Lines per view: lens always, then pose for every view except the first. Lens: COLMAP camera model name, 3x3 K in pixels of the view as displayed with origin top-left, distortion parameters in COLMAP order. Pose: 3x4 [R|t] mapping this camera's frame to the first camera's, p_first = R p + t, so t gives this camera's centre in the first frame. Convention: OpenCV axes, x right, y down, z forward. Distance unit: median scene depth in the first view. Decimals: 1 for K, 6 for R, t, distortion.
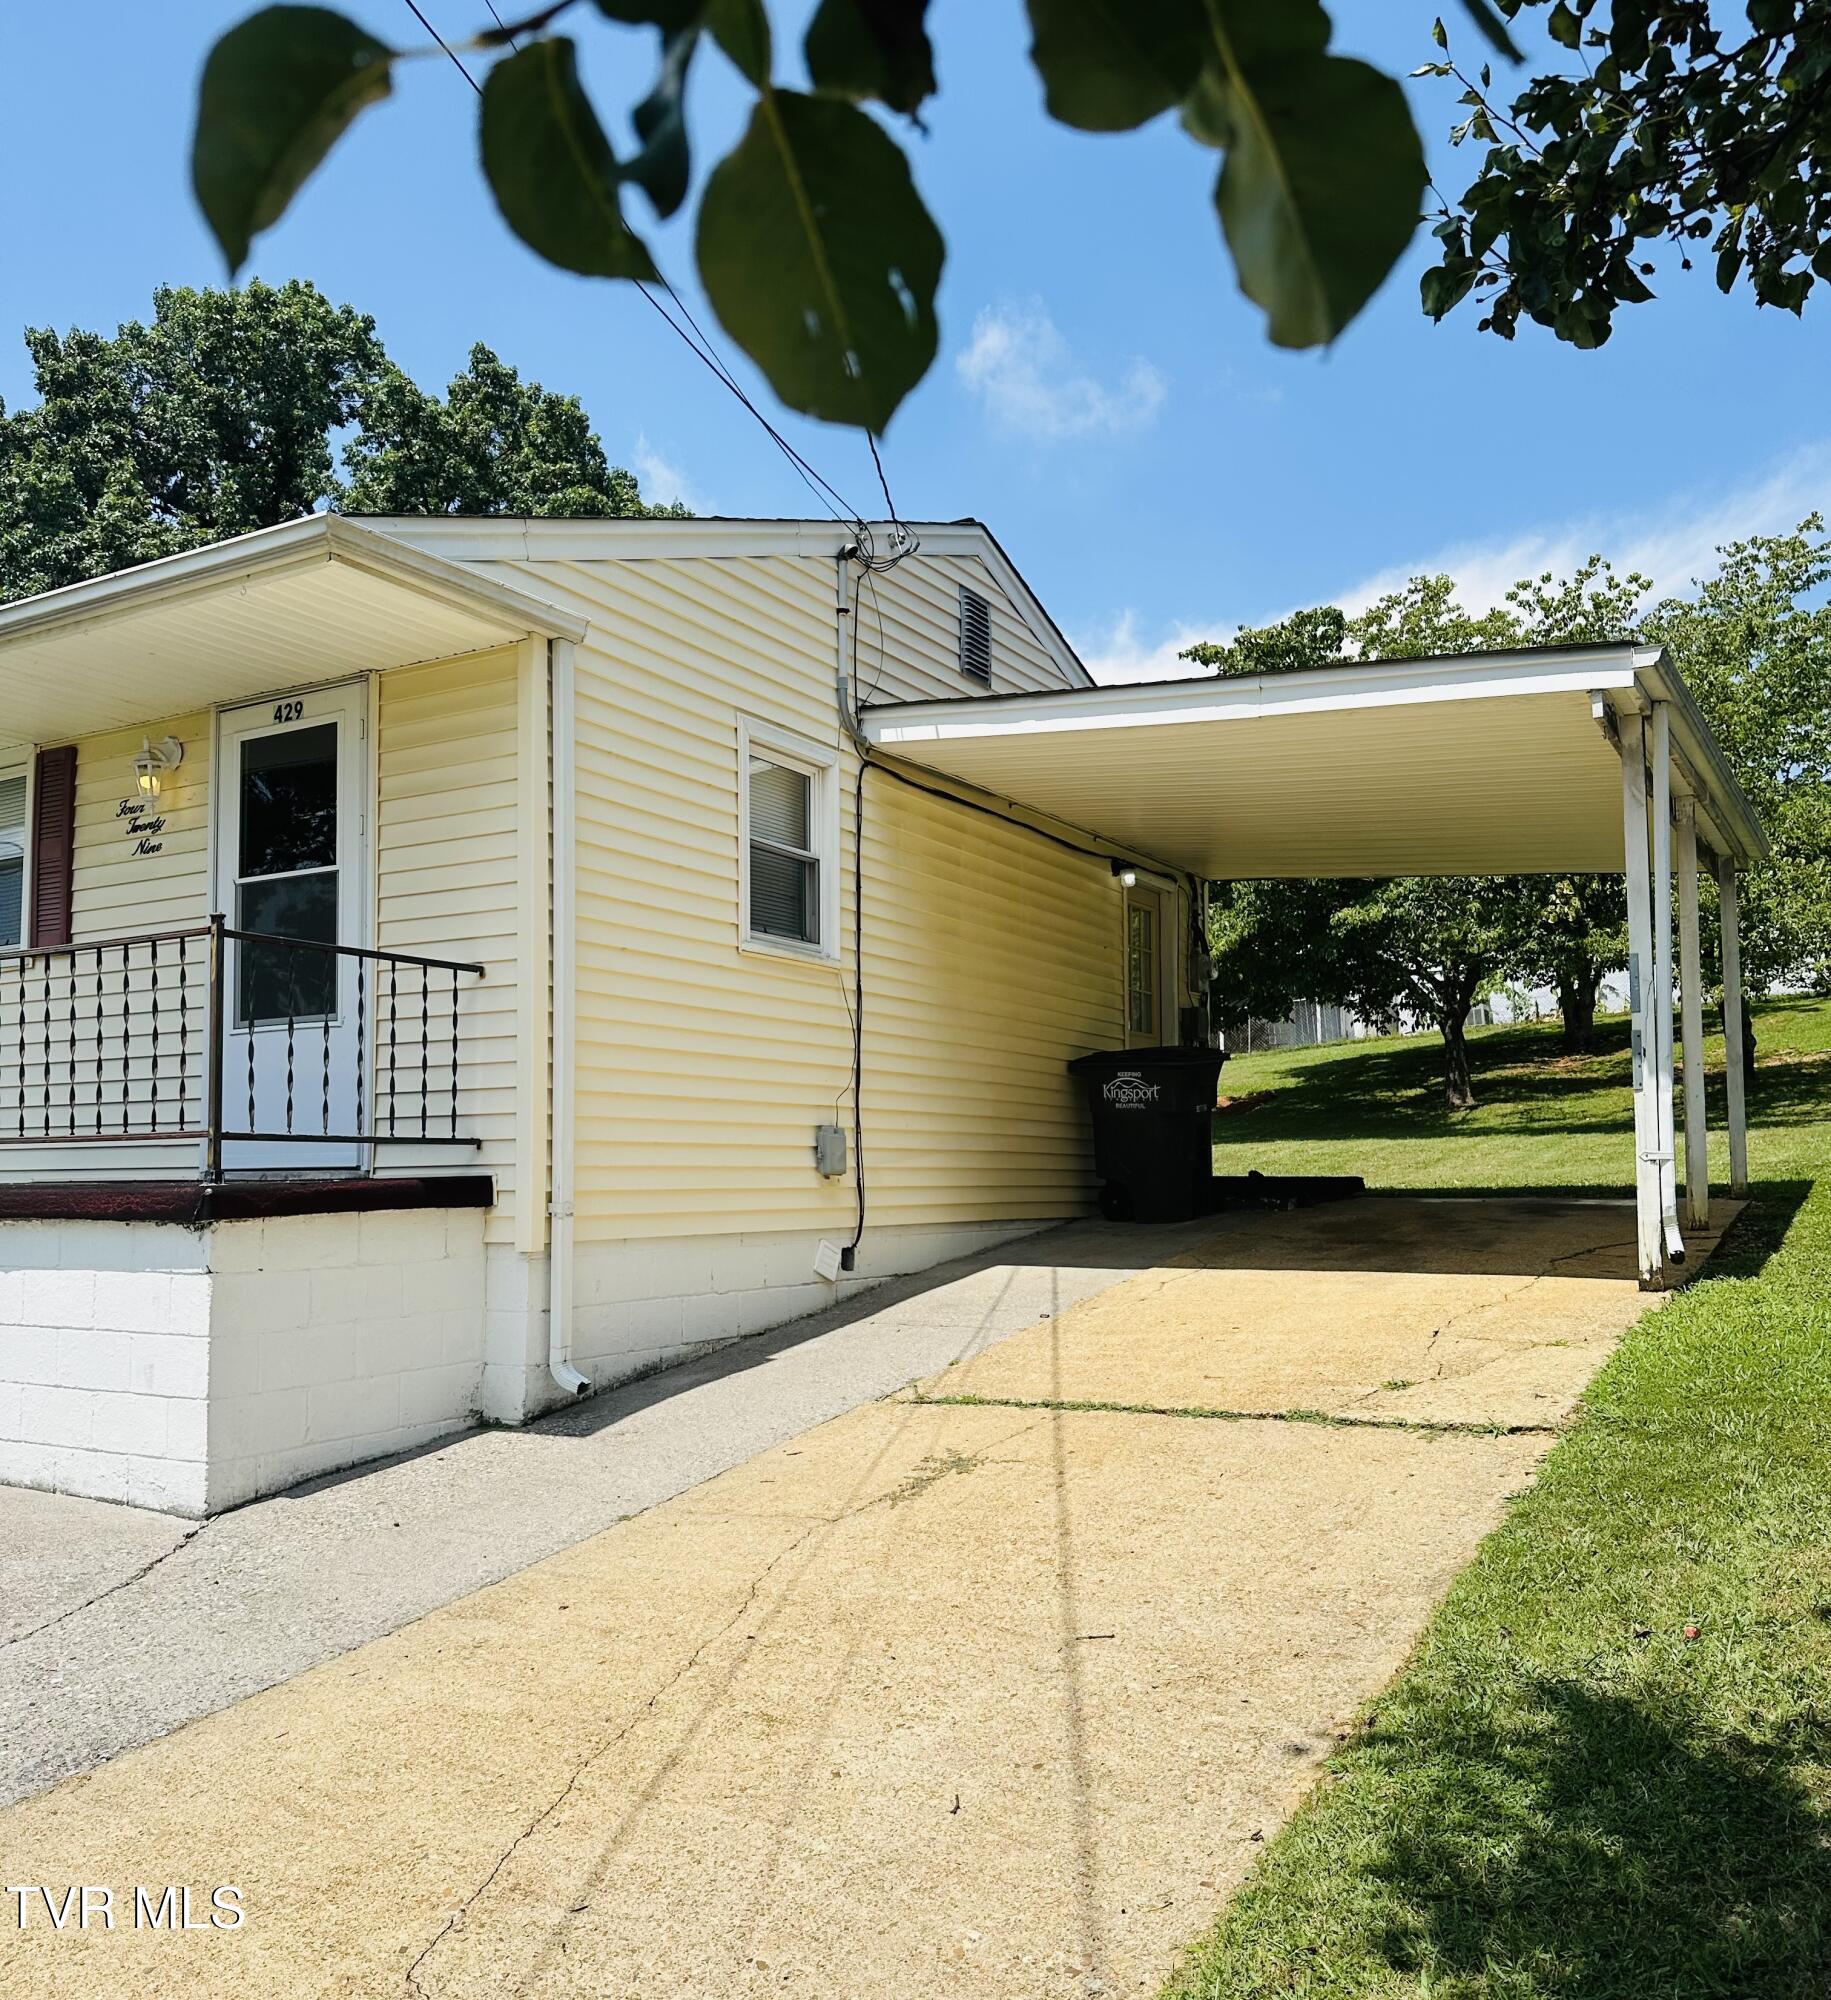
lens RADIAL K [[1706.5, 0, 920.6], [0, 1706.5, 1053.3], [0, 0, 1]] dist [0.115941, -0.229943]
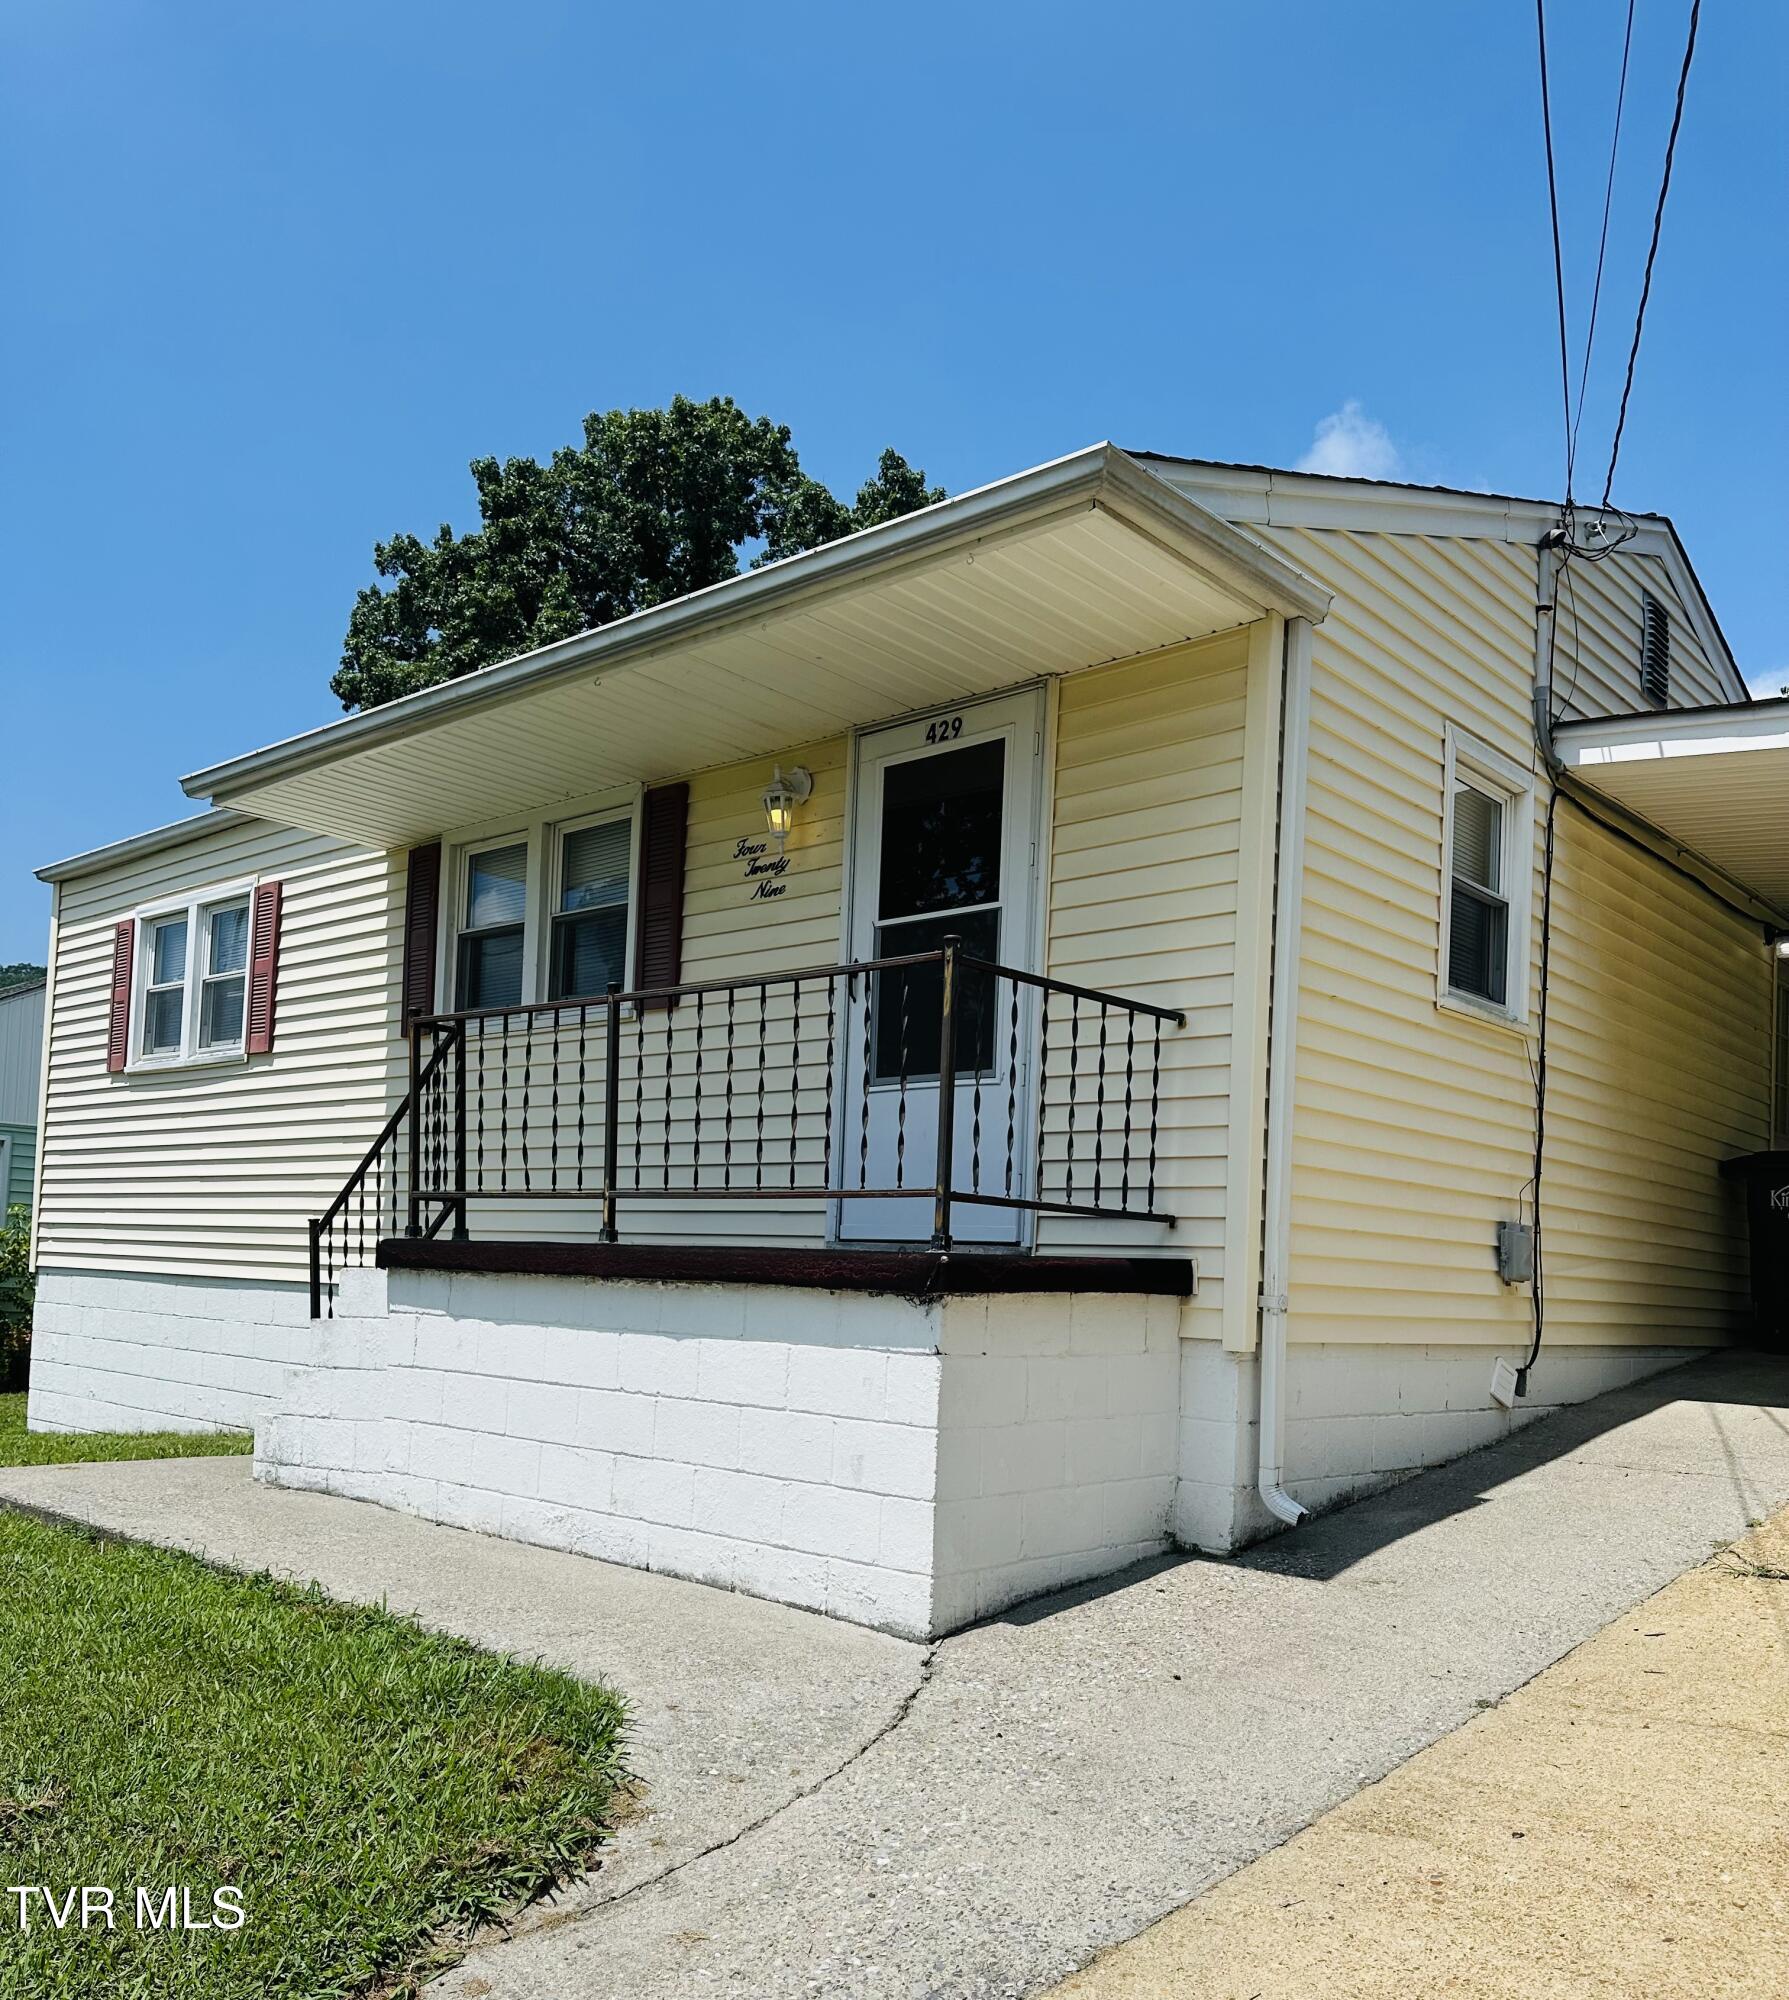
lens RADIAL K [[1679.9, 0, 898.1], [0, 1679.9, 1189.3], [0, 0, 1]] dist [0.189831, -0.465079]
pose [[0.976720, 0.037179, -0.211270, -0.172591], [-0.033516, 0.999220, 0.020896, 0.019015], [0.211882, -0.013328, 0.977204, 0.120584]]
